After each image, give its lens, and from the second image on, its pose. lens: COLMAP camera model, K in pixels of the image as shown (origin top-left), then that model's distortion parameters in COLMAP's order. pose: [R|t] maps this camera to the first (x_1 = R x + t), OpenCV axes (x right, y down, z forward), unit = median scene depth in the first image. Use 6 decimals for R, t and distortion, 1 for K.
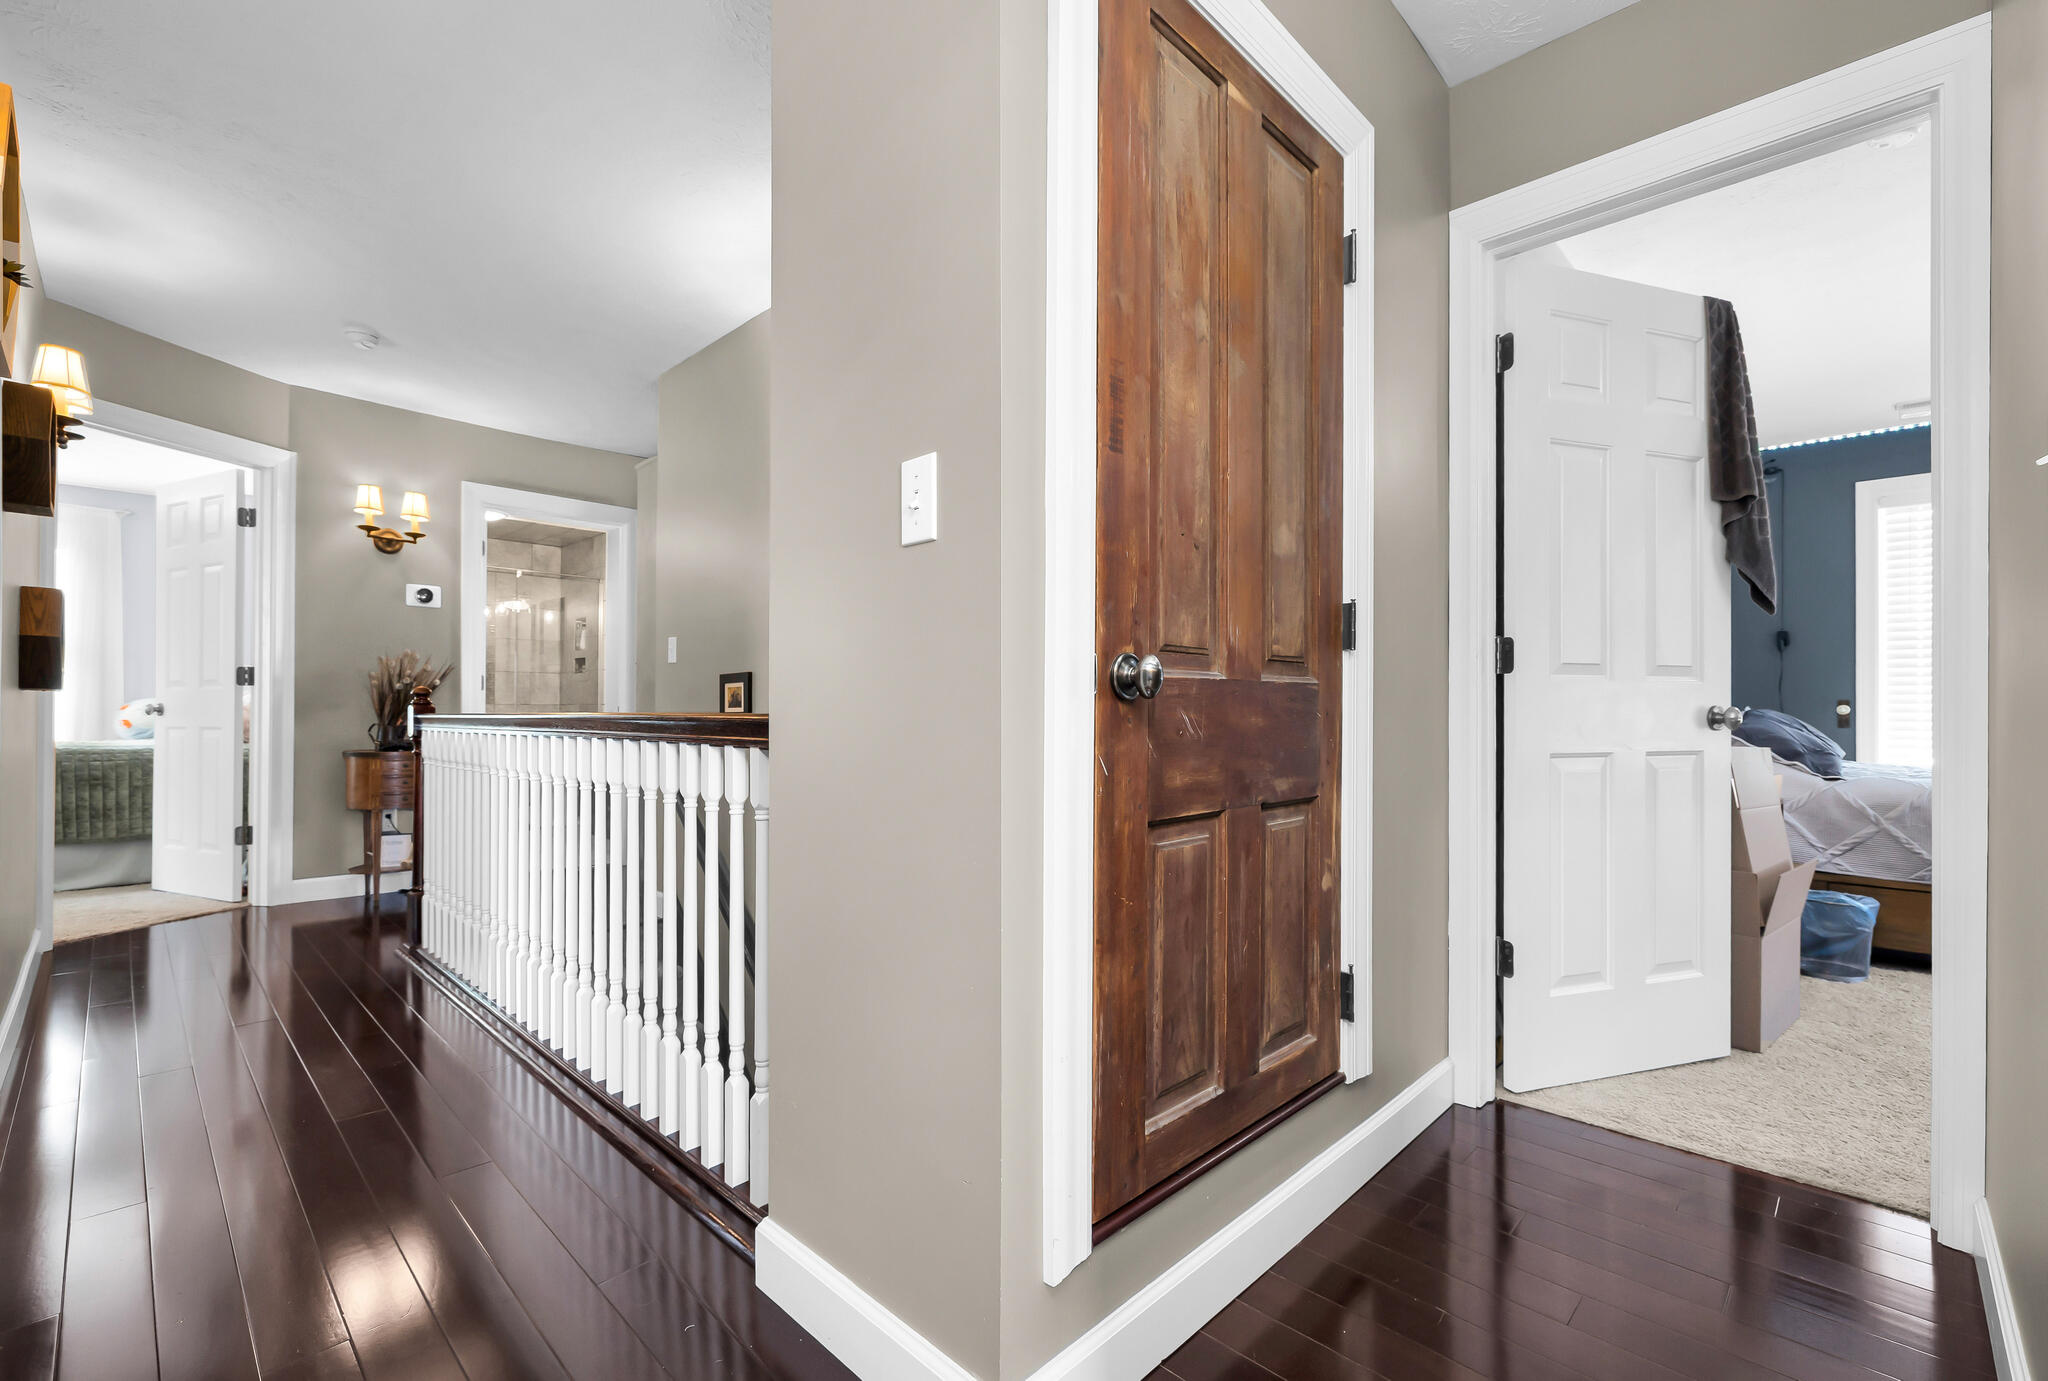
lens RADIAL K [[894.8, 0, 1028.4], [0, 894.8, 703.2], [0, 0, 1]] dist [-0.002017, -0.000360]
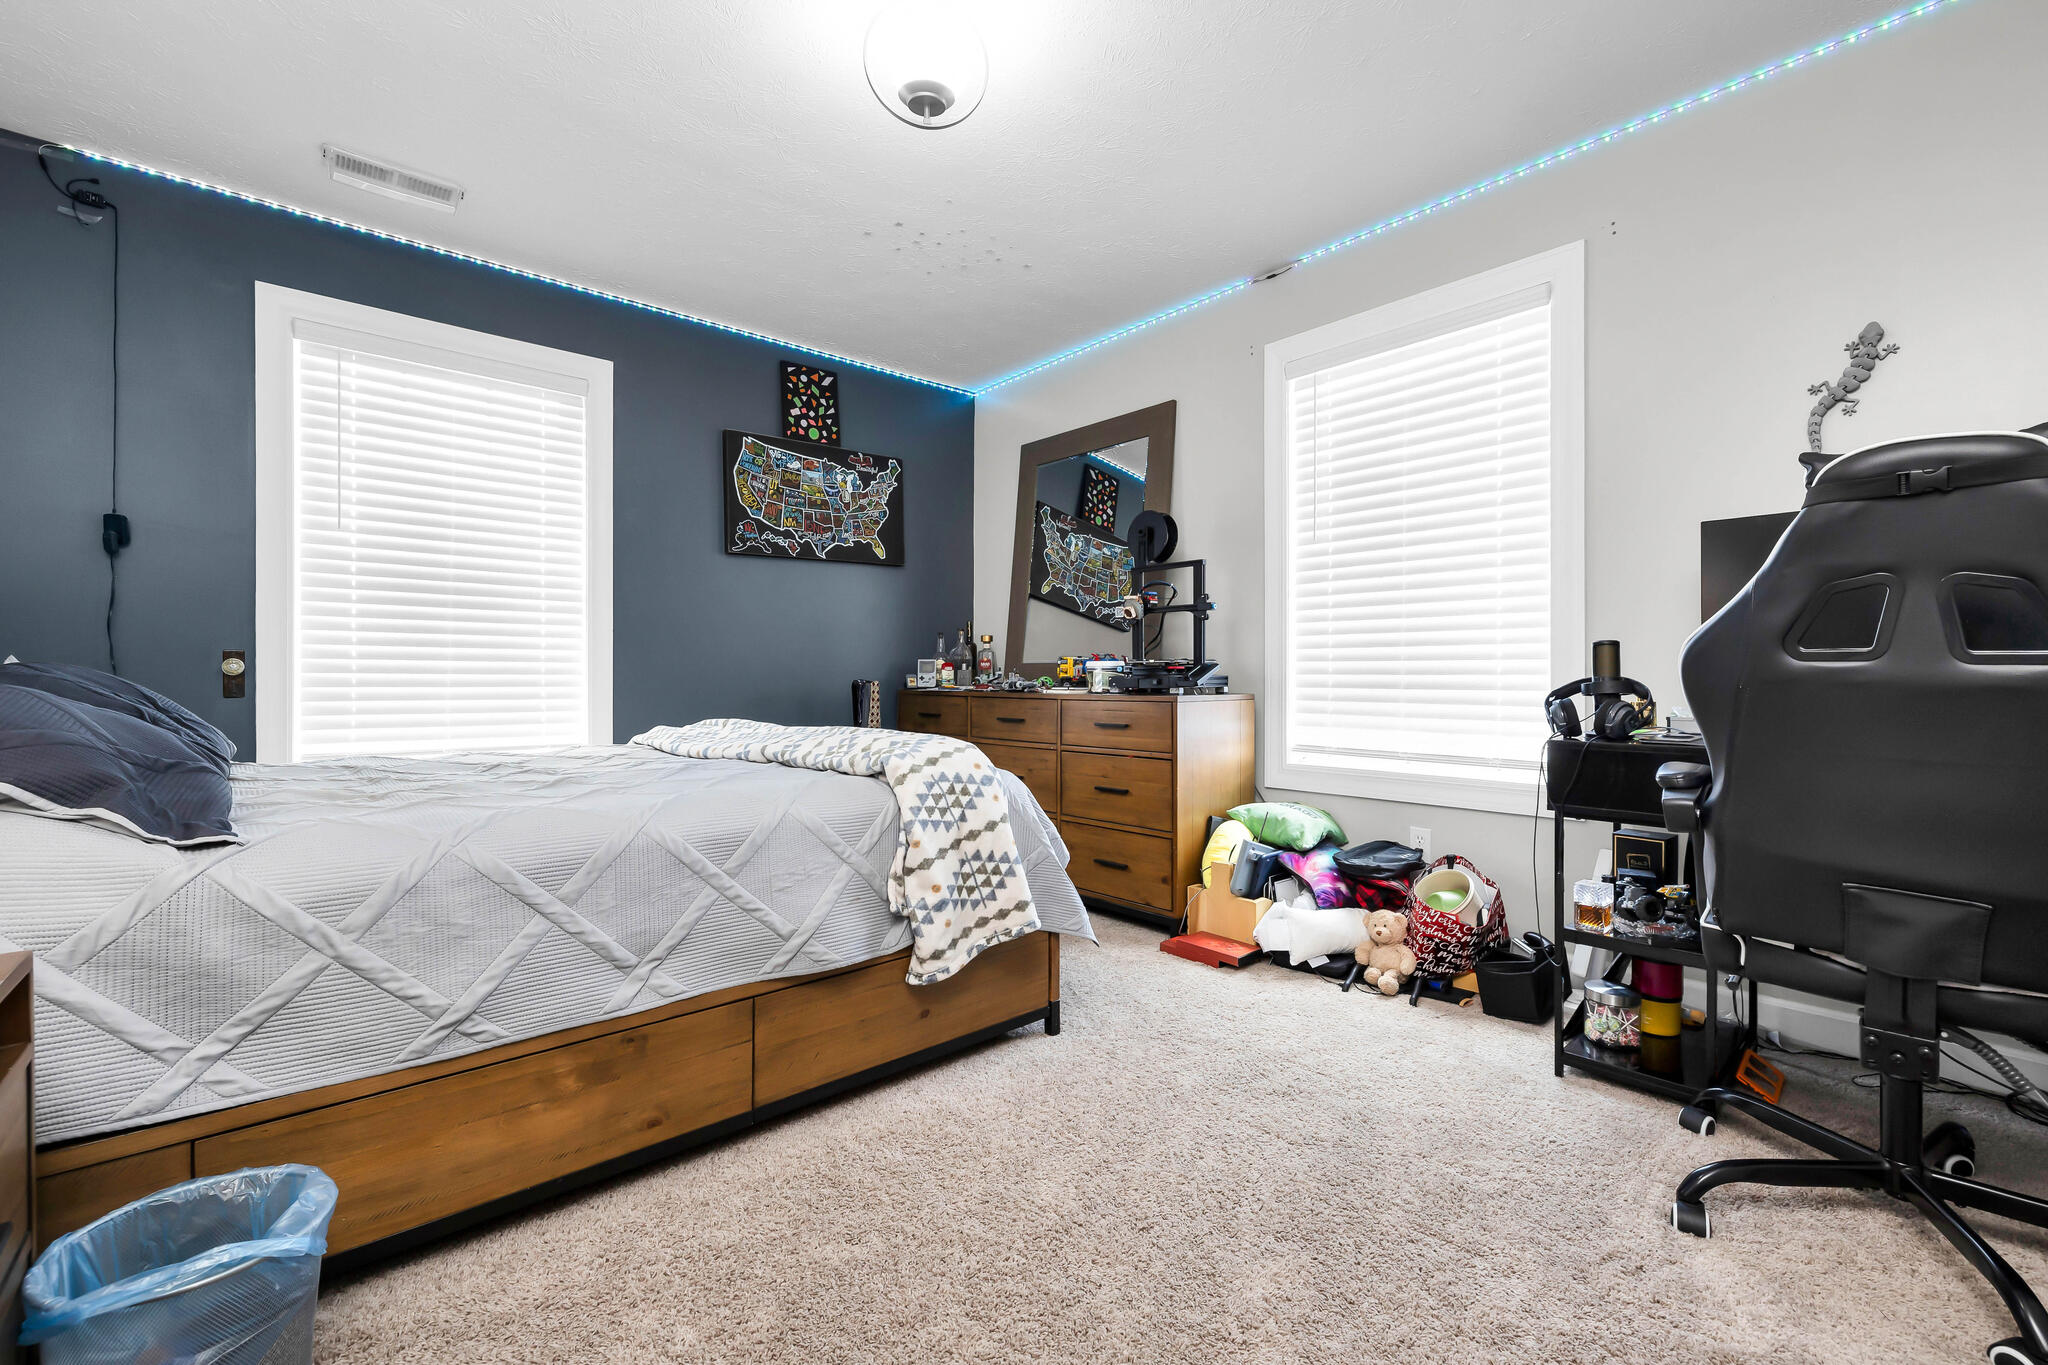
lens RADIAL K [[871.2, 0, 1031.2], [0, 871.2, 672.1], [0, 0, 1]] dist [-0.001135, 0.000011]
pose [[0.088135, -0.001097, 0.996108, 0.504764], [-0.003519, 0.999993, 0.001412, 0.011187], [-0.996102, -0.003630, 0.088130, 0.554733]]
